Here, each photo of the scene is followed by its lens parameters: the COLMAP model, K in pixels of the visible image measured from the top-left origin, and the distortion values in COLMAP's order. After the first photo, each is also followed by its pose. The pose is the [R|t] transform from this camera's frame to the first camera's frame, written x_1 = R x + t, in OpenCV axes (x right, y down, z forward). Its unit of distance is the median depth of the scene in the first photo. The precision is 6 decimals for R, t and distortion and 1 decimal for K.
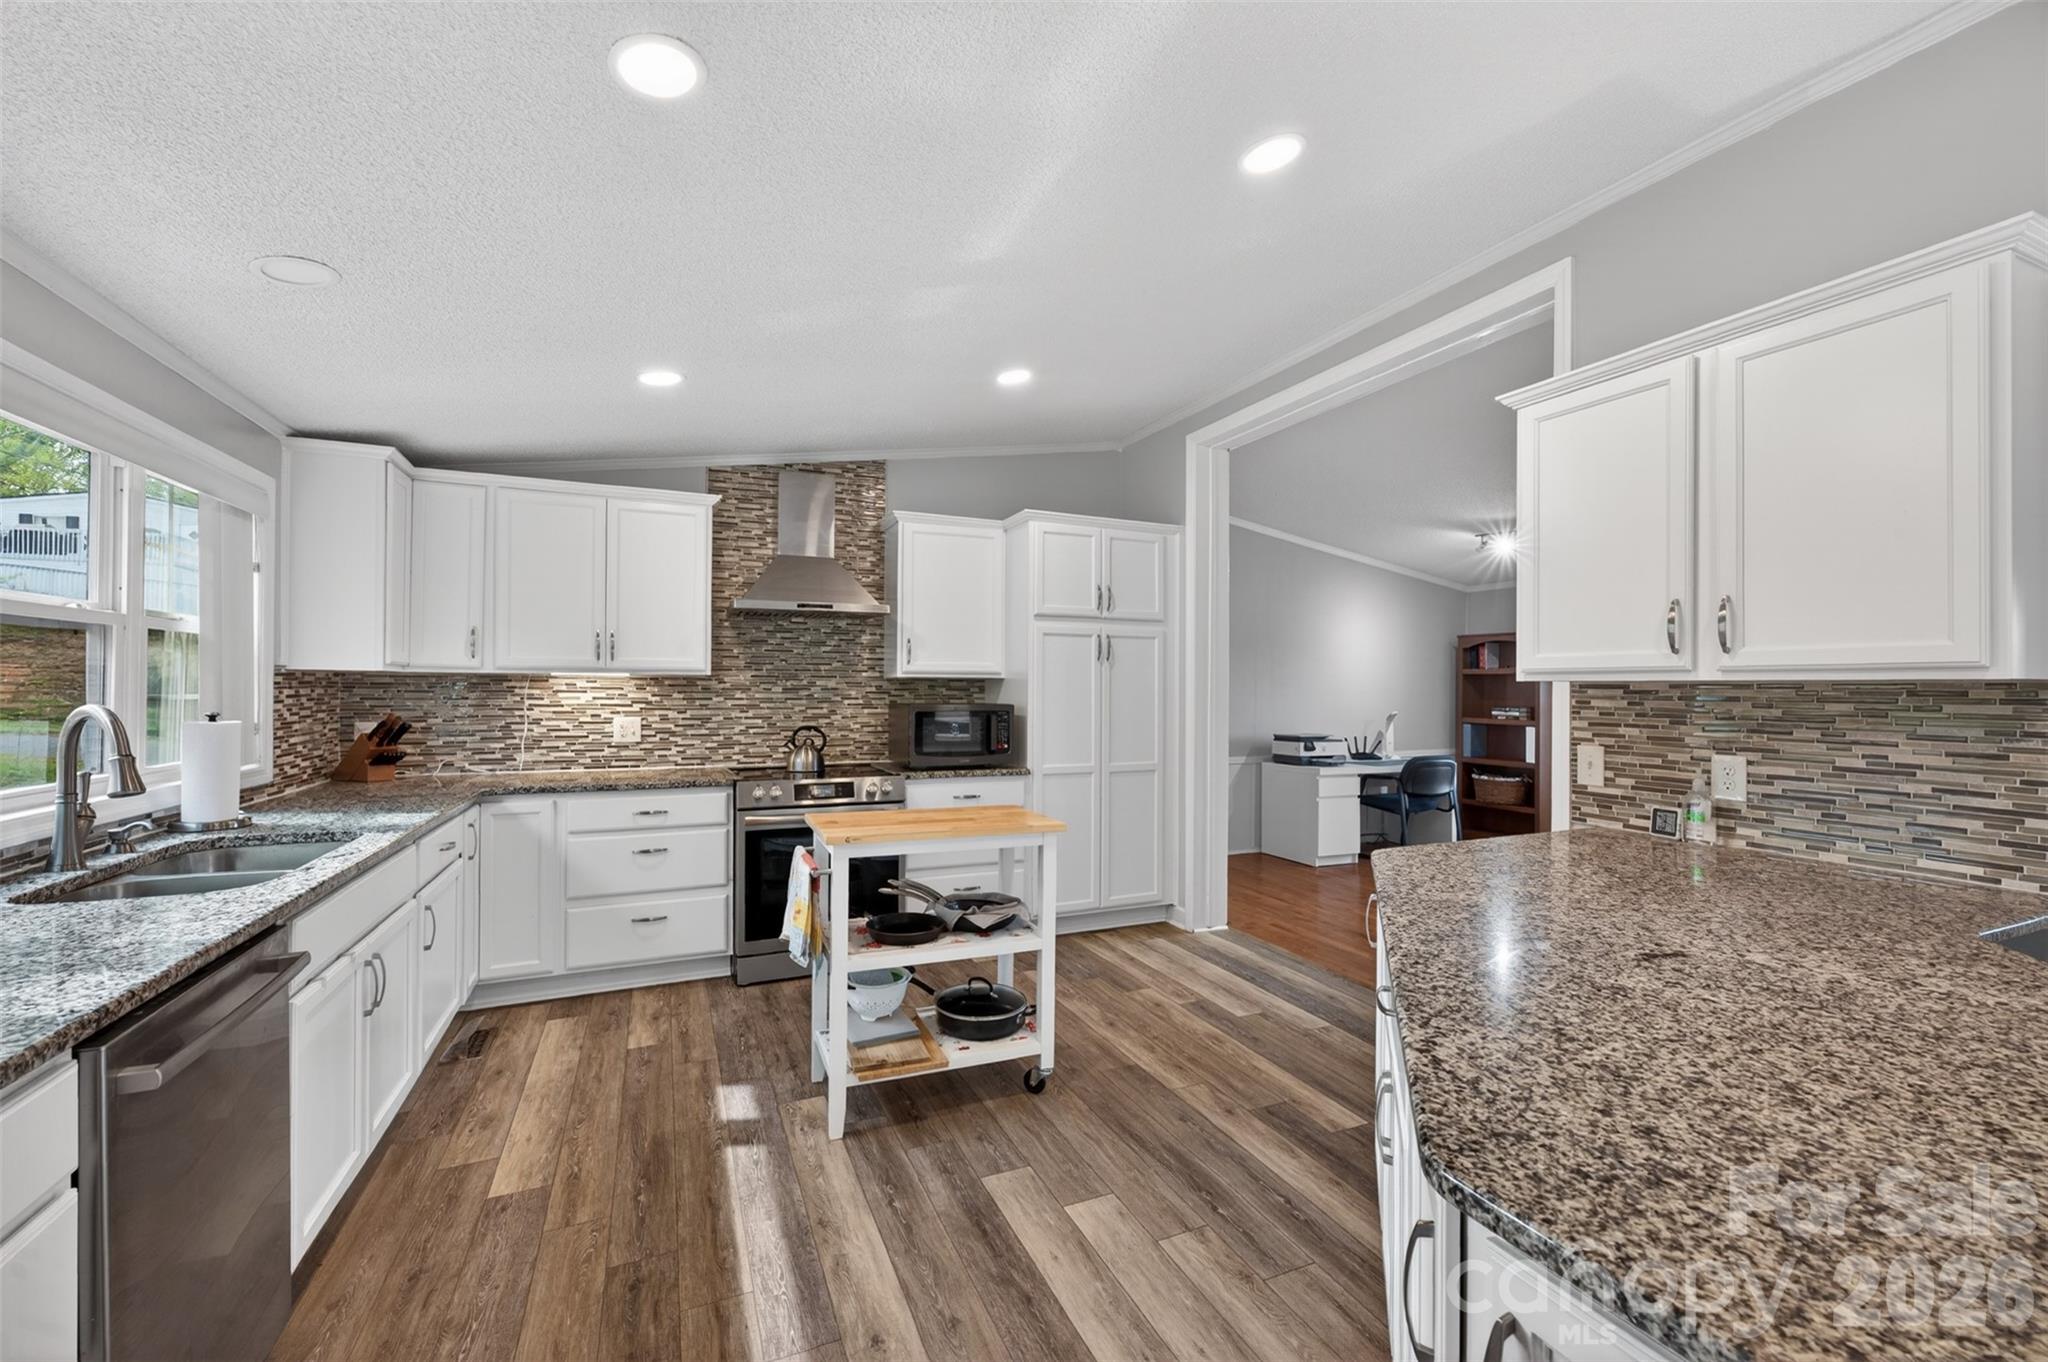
lens RADIAL K [[834.8, 0, 1019.0], [0, 834.8, 682.9], [0, 0, 1]] dist [-0.000365, 0.000152]
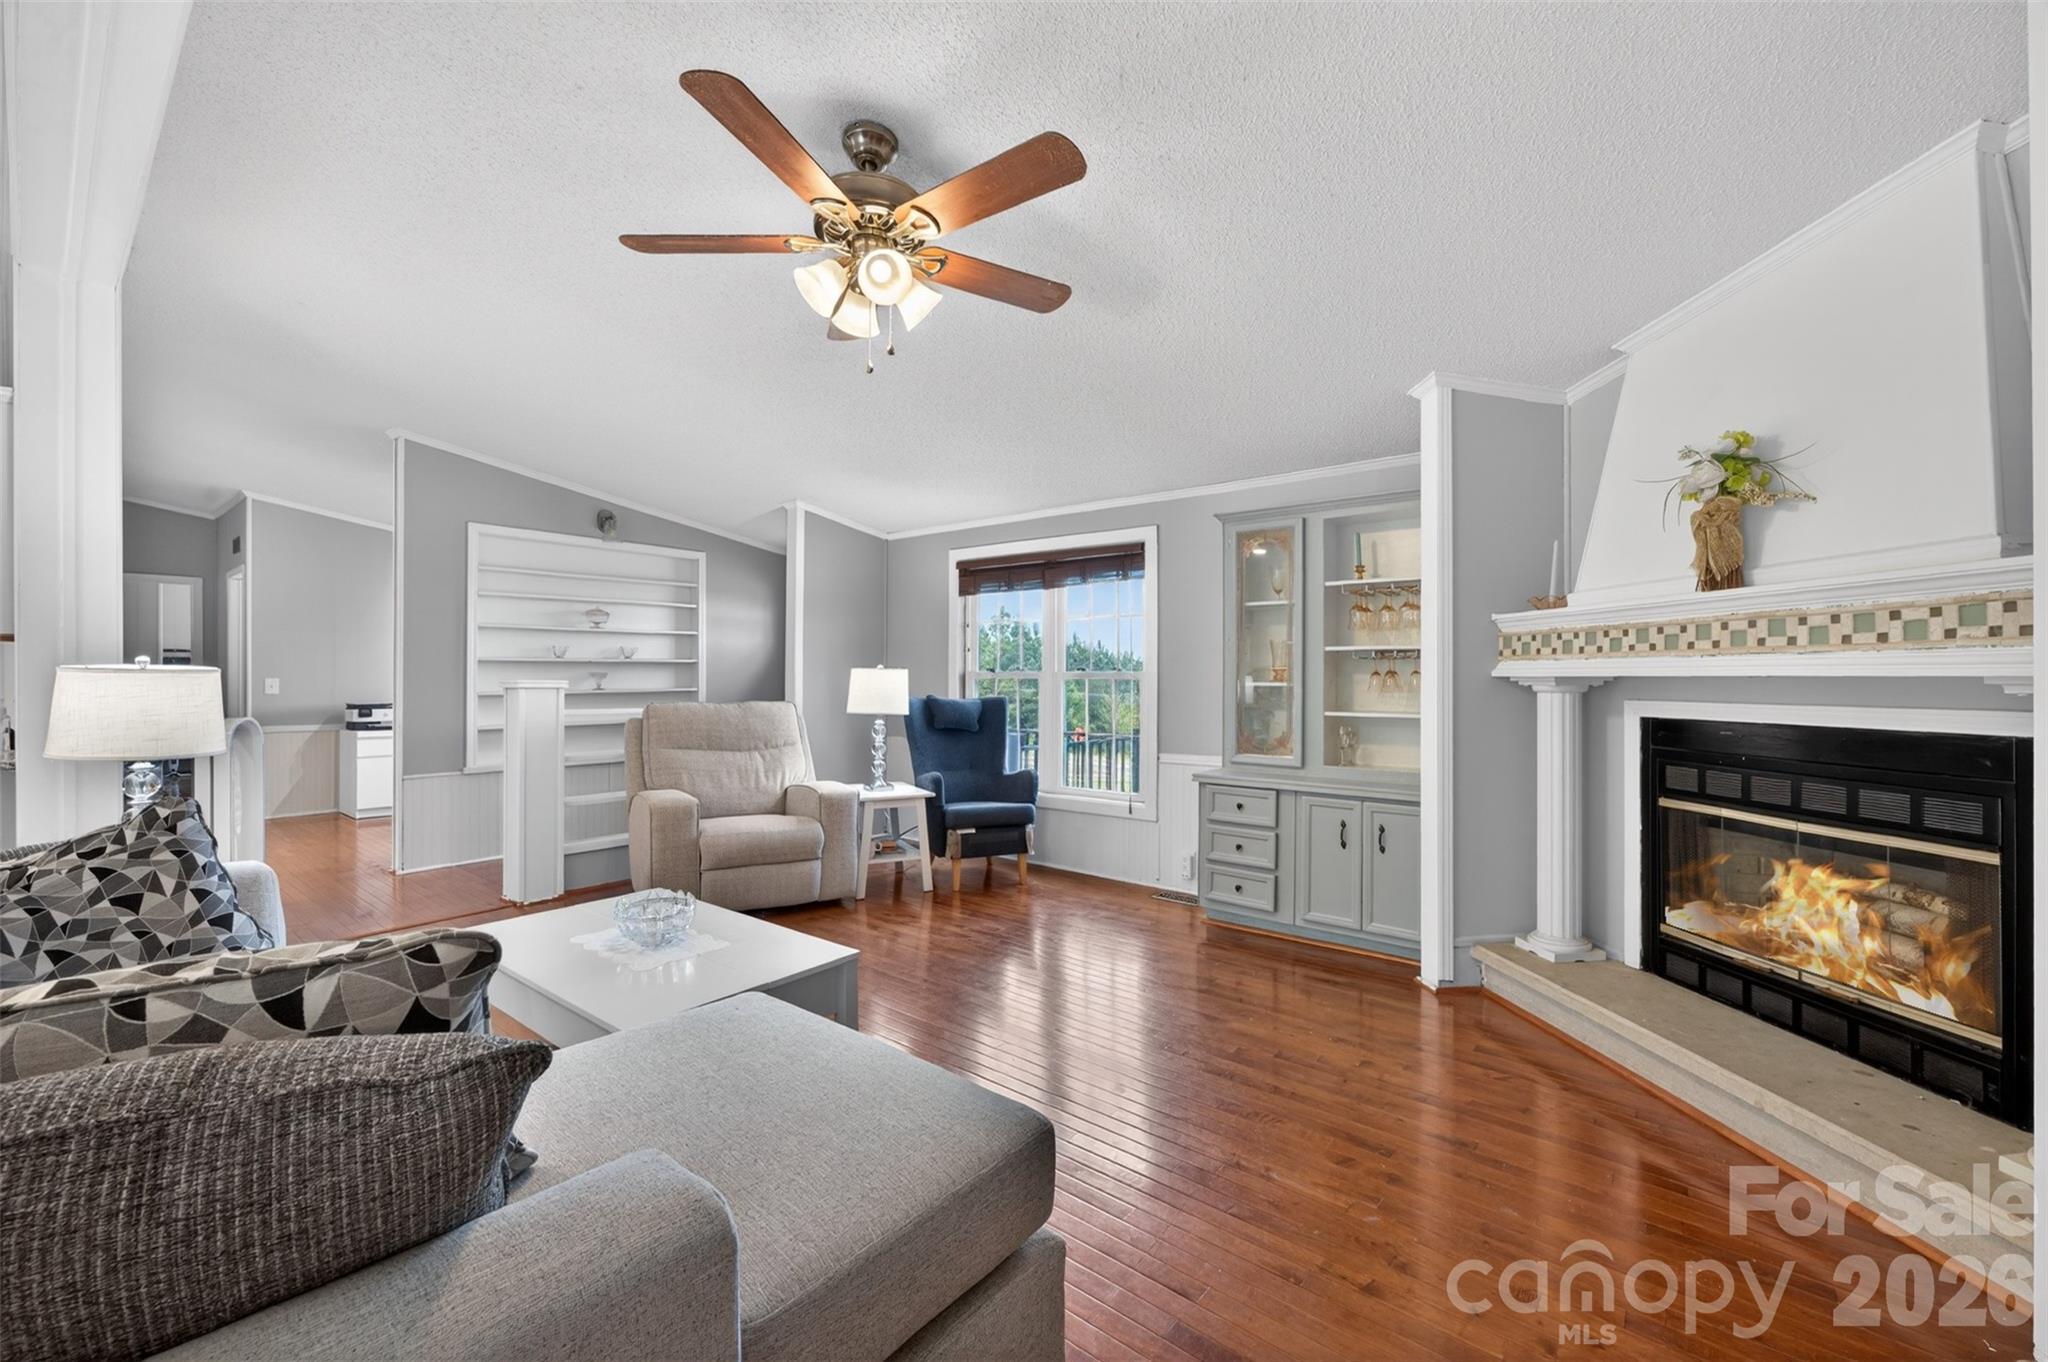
lens RADIAL K [[822.9, 0, 1014.9], [0, 822.9, 681.7], [0, 0, 1]] dist [-0.002279, 0.000285]
pose [[0.890752, -0.002468, 0.454484, 0.937839], [-0.000412, 0.999980, 0.006239, 0.040233], [-0.454490, -0.005744, 0.890733, -0.568777]]
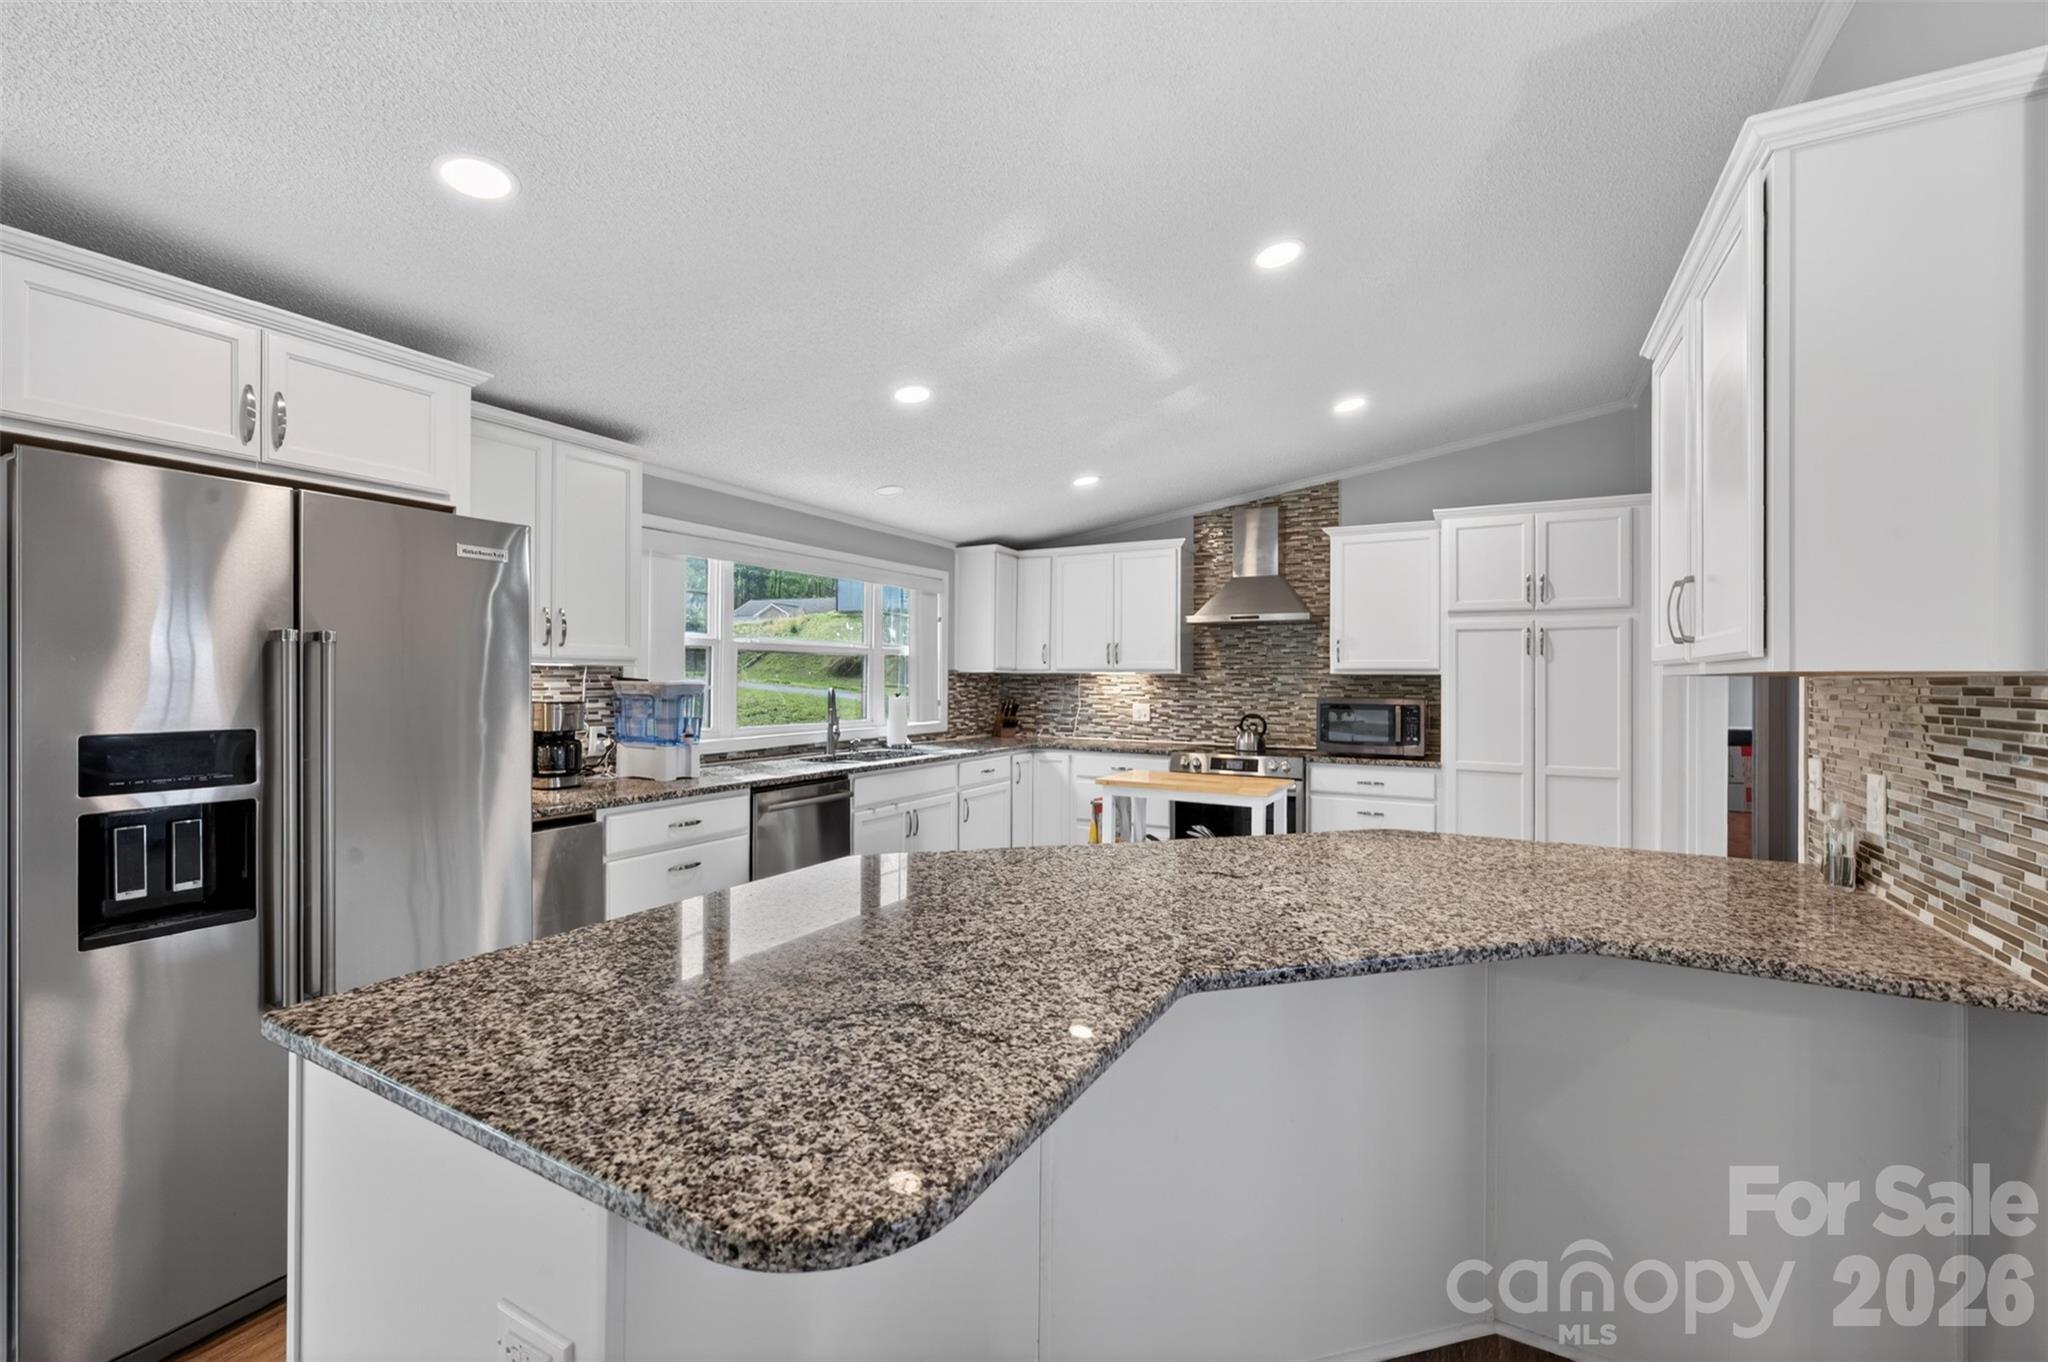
lens RADIAL K [[860.3, 0, 1024.0], [0, 860.3, 681.0], [0, 0, 1]] dist [0.008941, 0.000573]
pose [[0.613002, 0.000608, -0.790081, 0.570491], [0.000117, 1.000000, 0.000861, 0.001521], [0.790081, -0.000620, 0.613002, -0.047867]]
